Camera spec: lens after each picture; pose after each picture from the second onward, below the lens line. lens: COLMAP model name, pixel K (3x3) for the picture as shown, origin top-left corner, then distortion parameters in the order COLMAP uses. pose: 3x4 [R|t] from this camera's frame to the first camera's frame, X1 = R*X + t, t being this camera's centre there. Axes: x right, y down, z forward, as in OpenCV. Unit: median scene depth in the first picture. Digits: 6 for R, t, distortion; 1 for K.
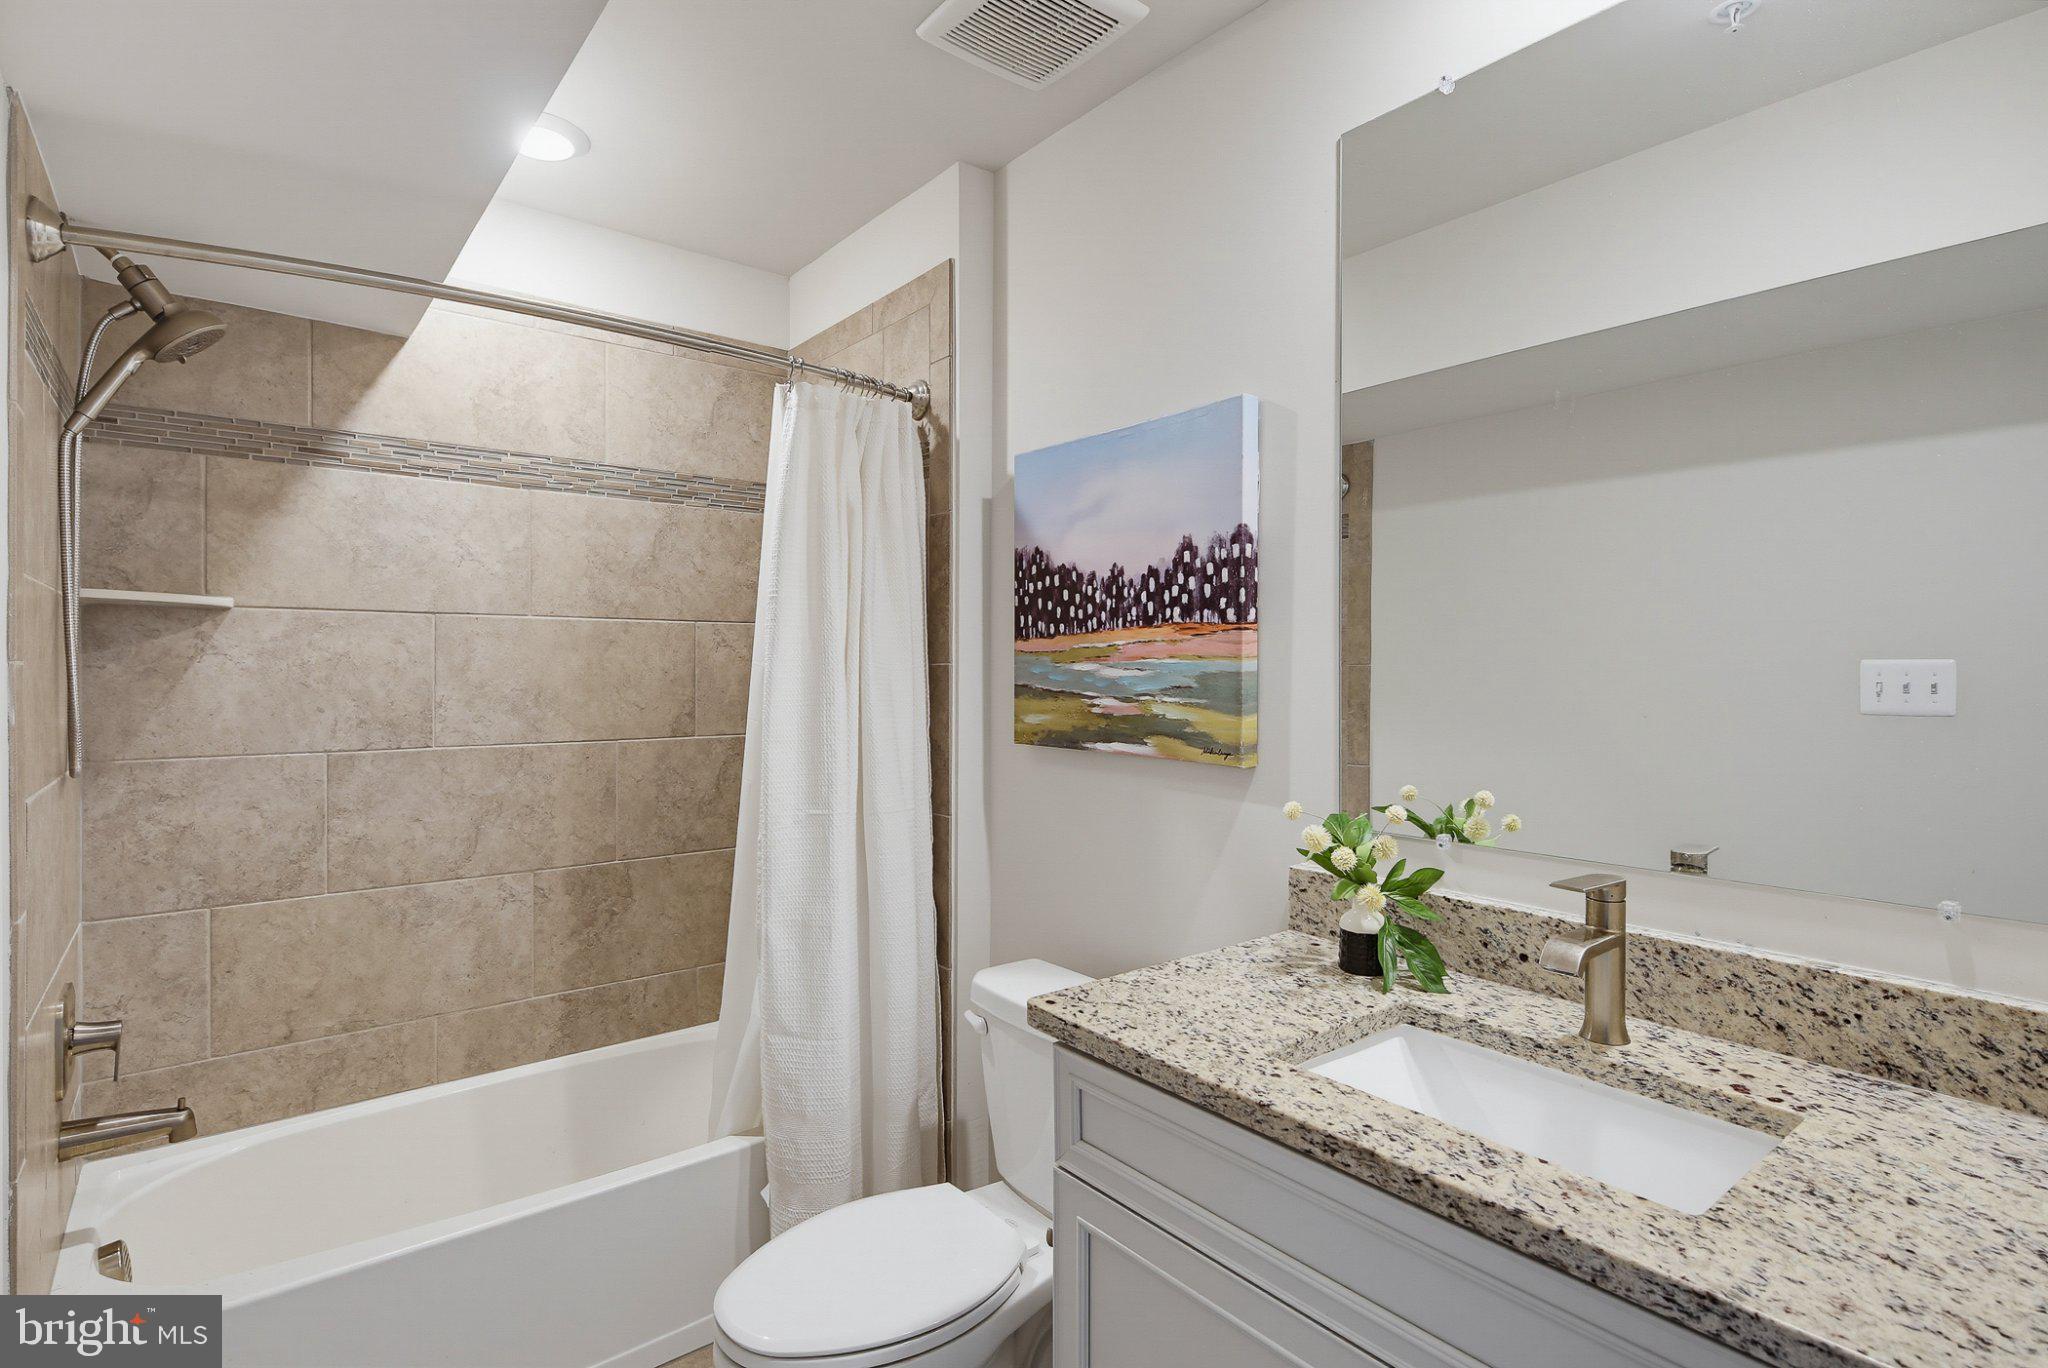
lens RADIAL K [[1004.7, 0, 1018.0], [0, 1004.7, 675.7], [0, 0, 1]] dist [0.001695, -0.002486]
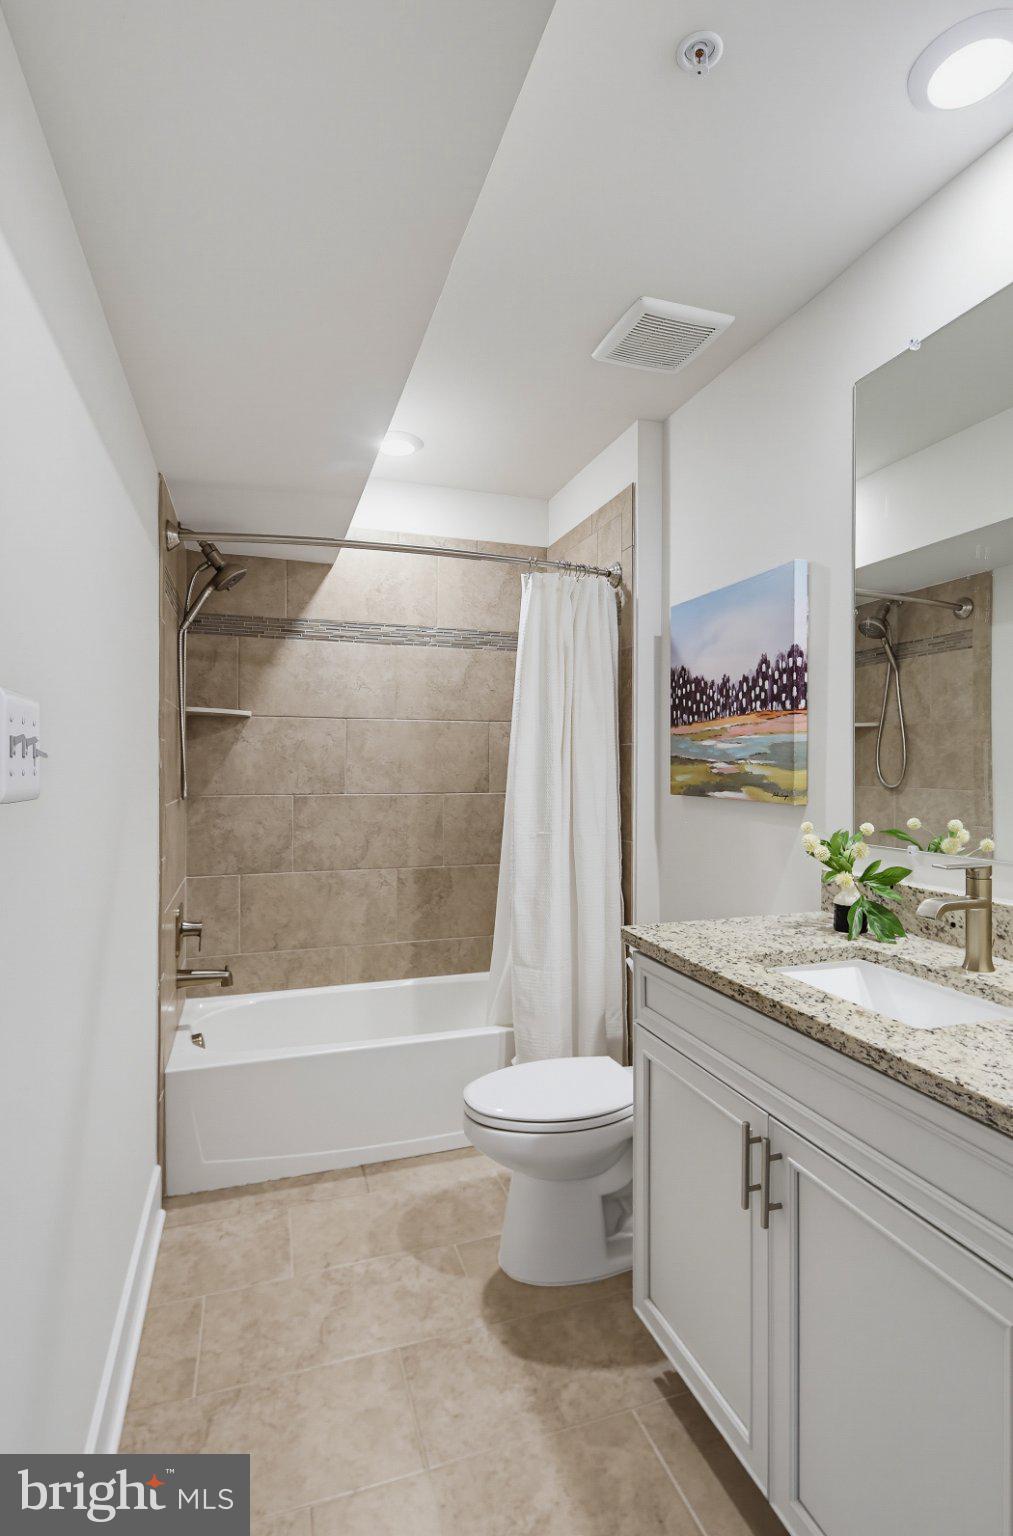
lens RADIAL K [[732.6, 0, 506.5], [0, 732.6, 768.0], [0, 0, 1]] dist [-0.000102, -0.000031]
pose [[0.942902, 0.003304, -0.333054, 0.142970], [-0.003064, 0.999995, 0.001247, 0.028369], [0.333057, -0.000155, 0.942907, -0.151458]]
